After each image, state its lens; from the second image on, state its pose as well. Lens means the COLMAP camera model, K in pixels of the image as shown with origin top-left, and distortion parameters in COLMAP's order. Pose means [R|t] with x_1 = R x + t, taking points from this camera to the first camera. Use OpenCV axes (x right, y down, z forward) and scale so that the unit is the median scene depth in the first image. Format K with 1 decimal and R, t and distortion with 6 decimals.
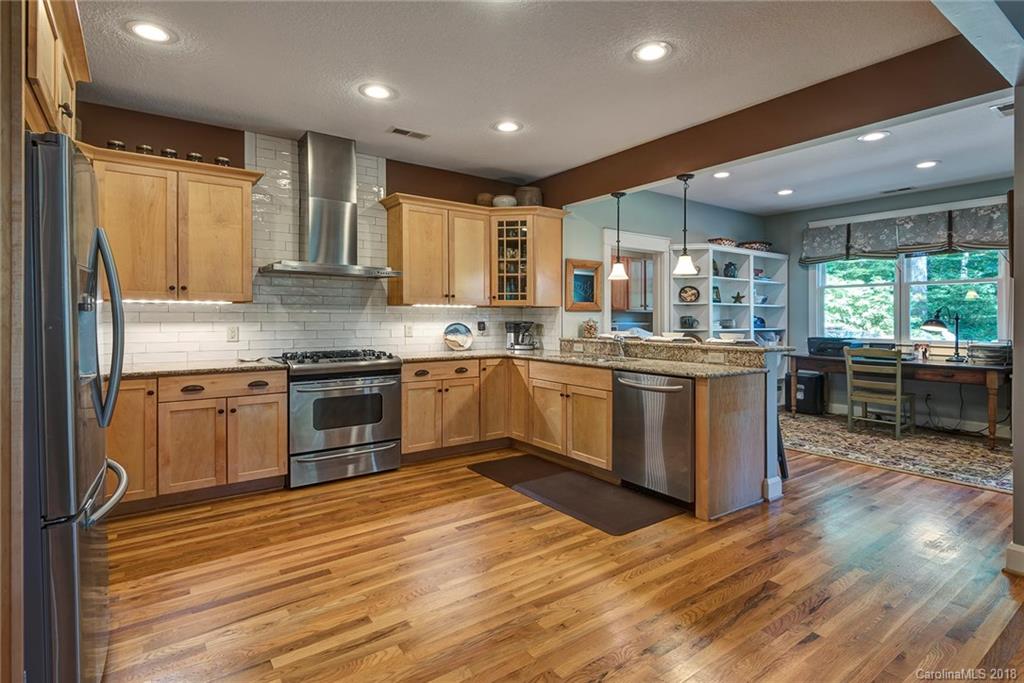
lens RADIAL K [[466.0, 0, 479.7], [0, 466.0, 312.5], [0, 0, 1]] dist [0.012893, -0.010732]
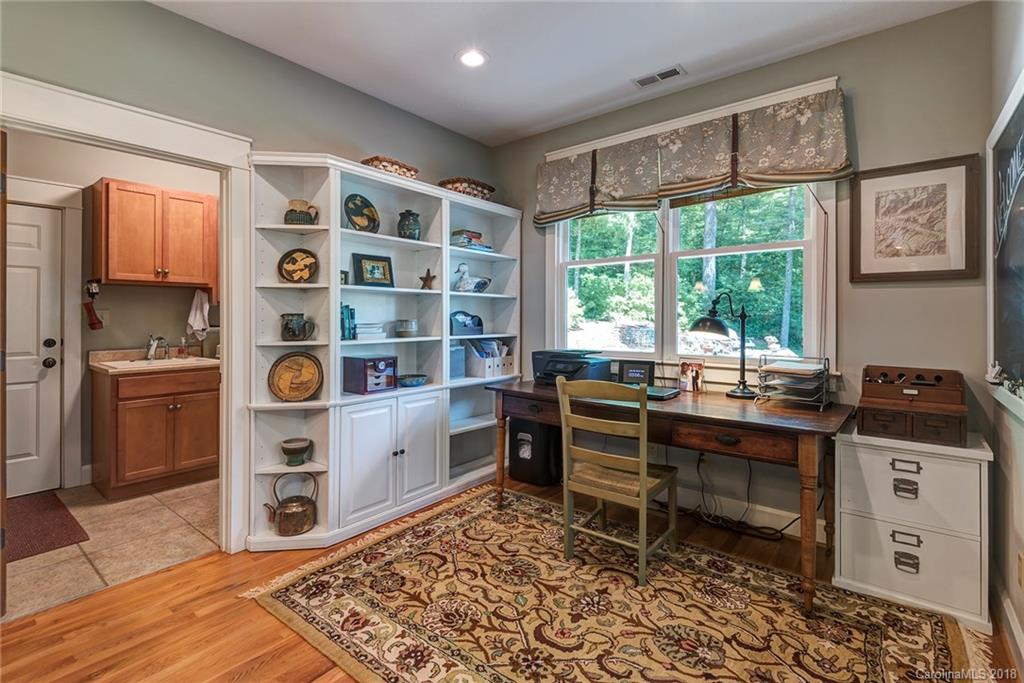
lens RADIAL K [[466.0, 0, 519.5], [0, 466.0, 319.7], [0, 0, 1]] dist [0.012893, -0.010732]
pose [[0.934627, -0.005361, 0.355589, 0.504209], [-0.000230, 0.999877, 0.015680, 0.007527], [-0.355629, -0.014737, 0.934511, 0.502526]]
